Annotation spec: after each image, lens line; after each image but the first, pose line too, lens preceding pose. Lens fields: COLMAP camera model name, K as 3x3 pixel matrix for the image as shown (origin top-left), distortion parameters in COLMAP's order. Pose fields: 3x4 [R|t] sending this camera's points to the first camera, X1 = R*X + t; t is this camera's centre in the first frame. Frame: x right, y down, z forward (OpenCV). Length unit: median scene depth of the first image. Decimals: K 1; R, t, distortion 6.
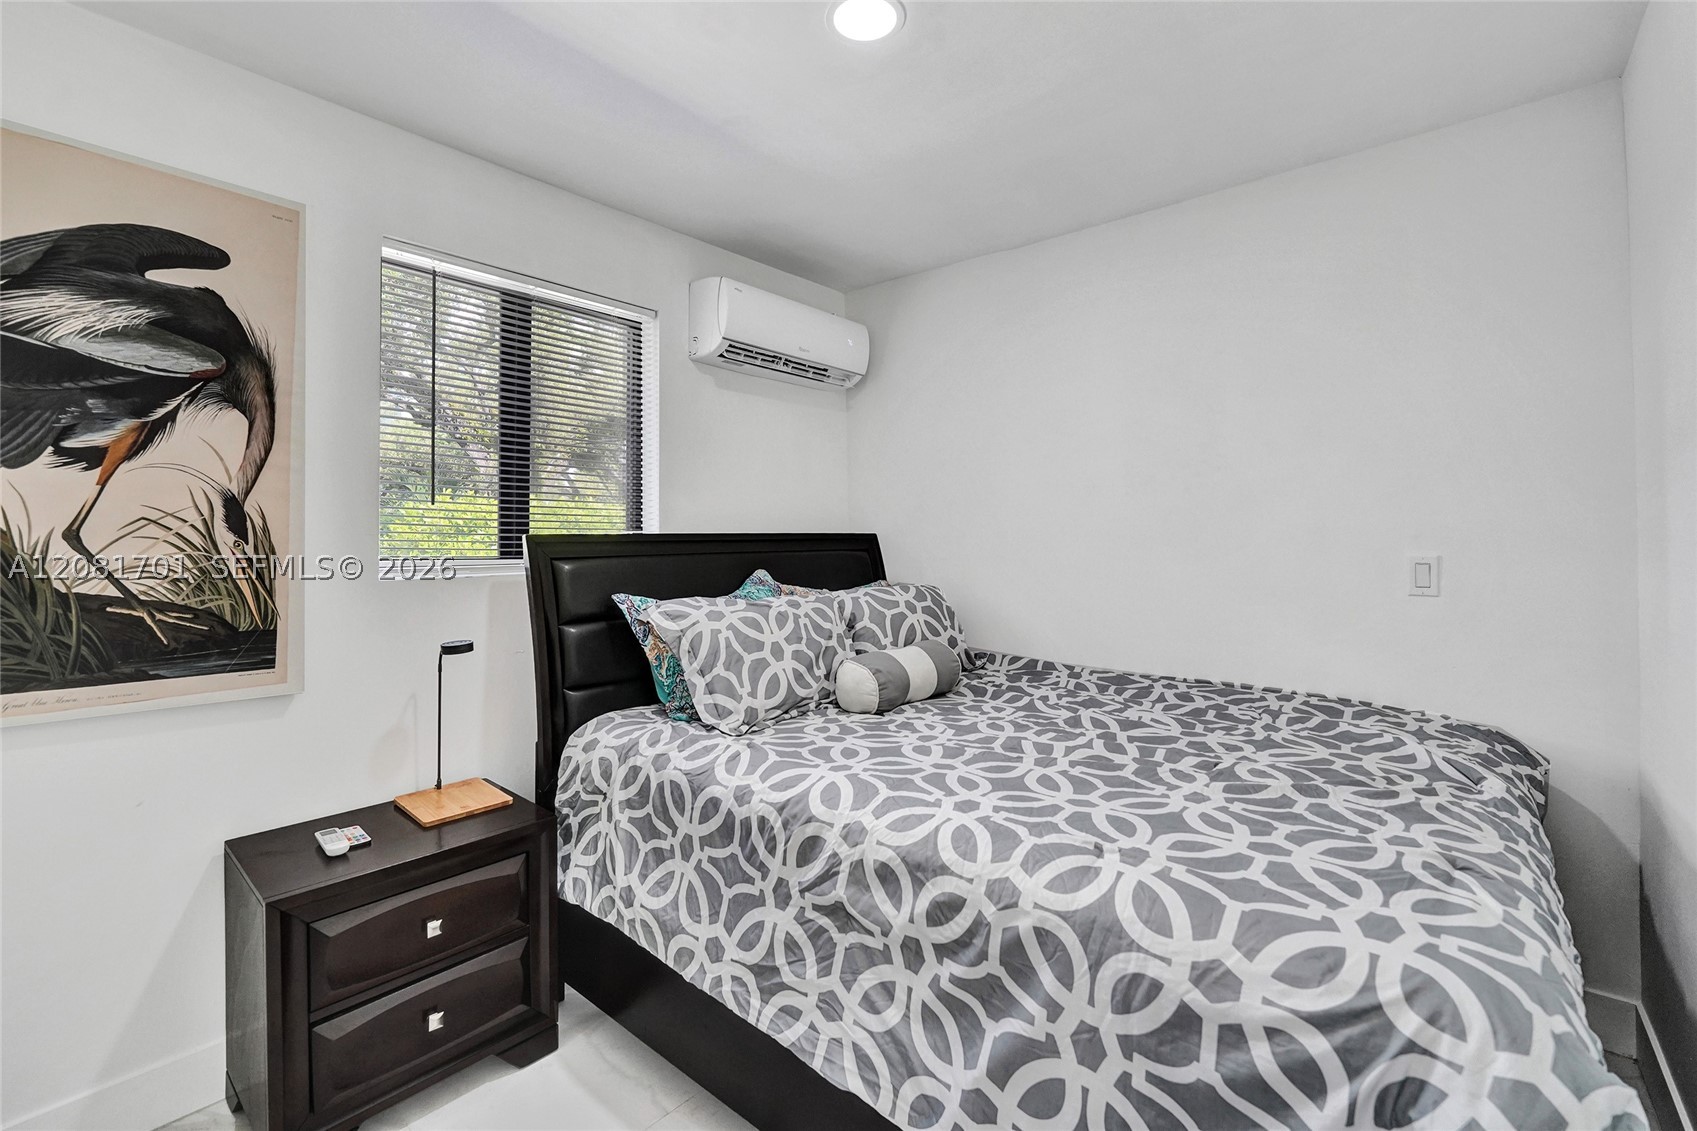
lens RADIAL K [[729.2, 0, 824.4], [0, 729.2, 533.6], [0, 0, 1]] dist [-0.023982, 0.002860]
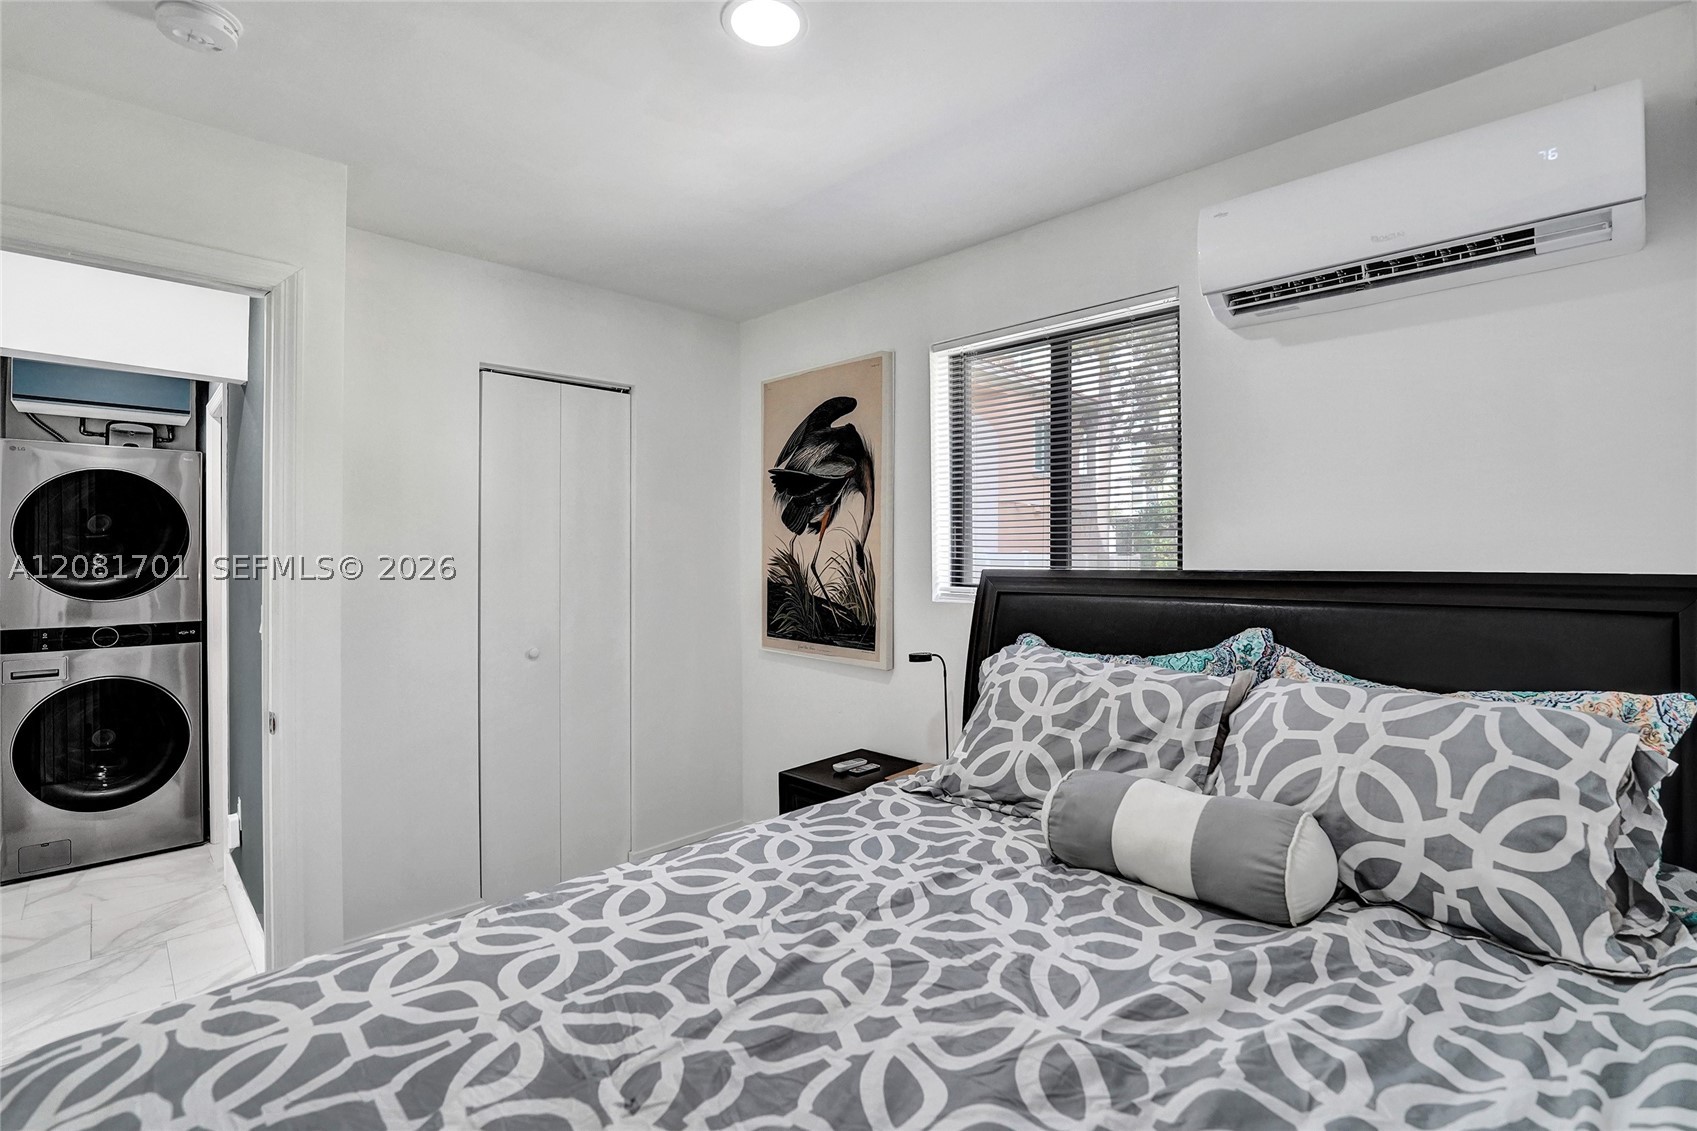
lens RADIAL K [[729.2, 0, 839.3], [0, 729.2, 558.3], [0, 0, 1]] dist [-0.023982, 0.002860]
pose [[-0.035173, 0.007918, -0.999350, 0.871210], [0.009099, 0.999930, 0.007602, -0.032025], [0.999340, -0.008825, -0.035243, 1.009237]]
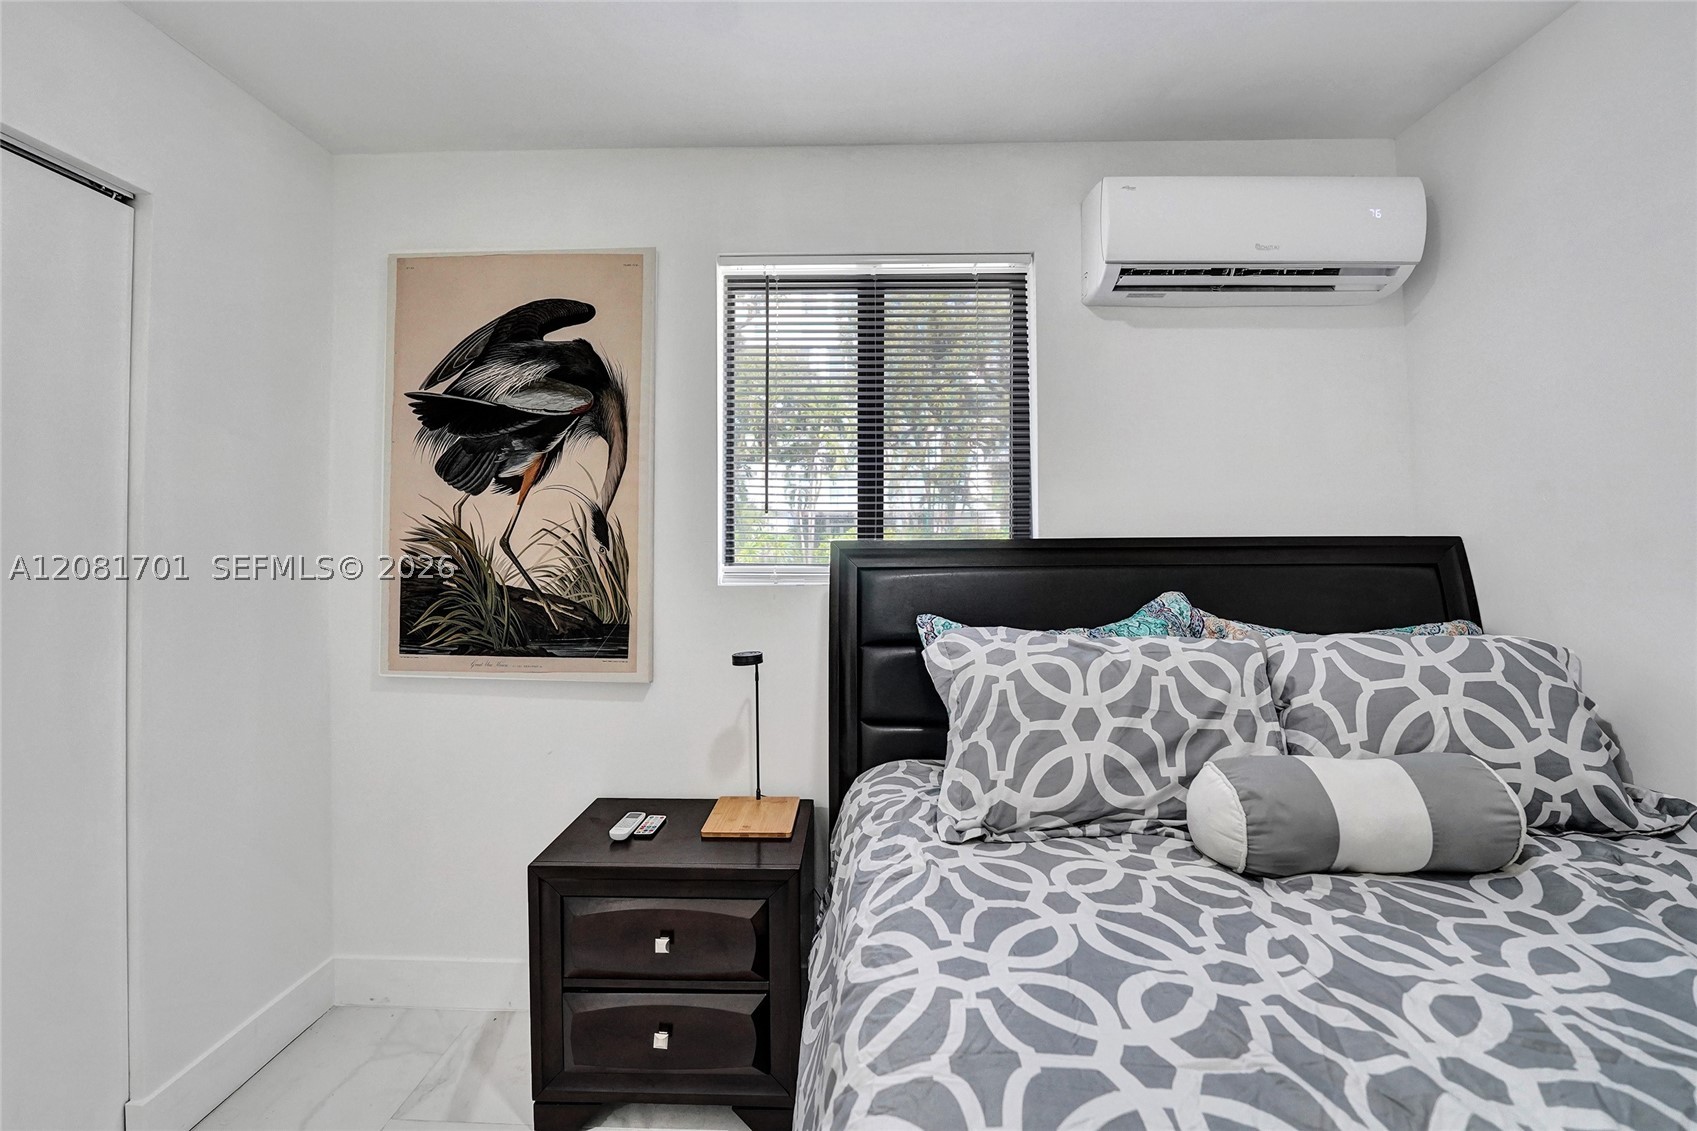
lens RADIAL K [[729.2, 0, 833.2], [0, 729.2, 532.7], [0, 0, 1]] dist [-0.023982, 0.002860]
pose [[0.647873, -0.006780, -0.761719, 0.342787], [0.005855, 0.999975, -0.003920, -0.006636], [0.761726, -0.001920, 0.647896, 0.514096]]
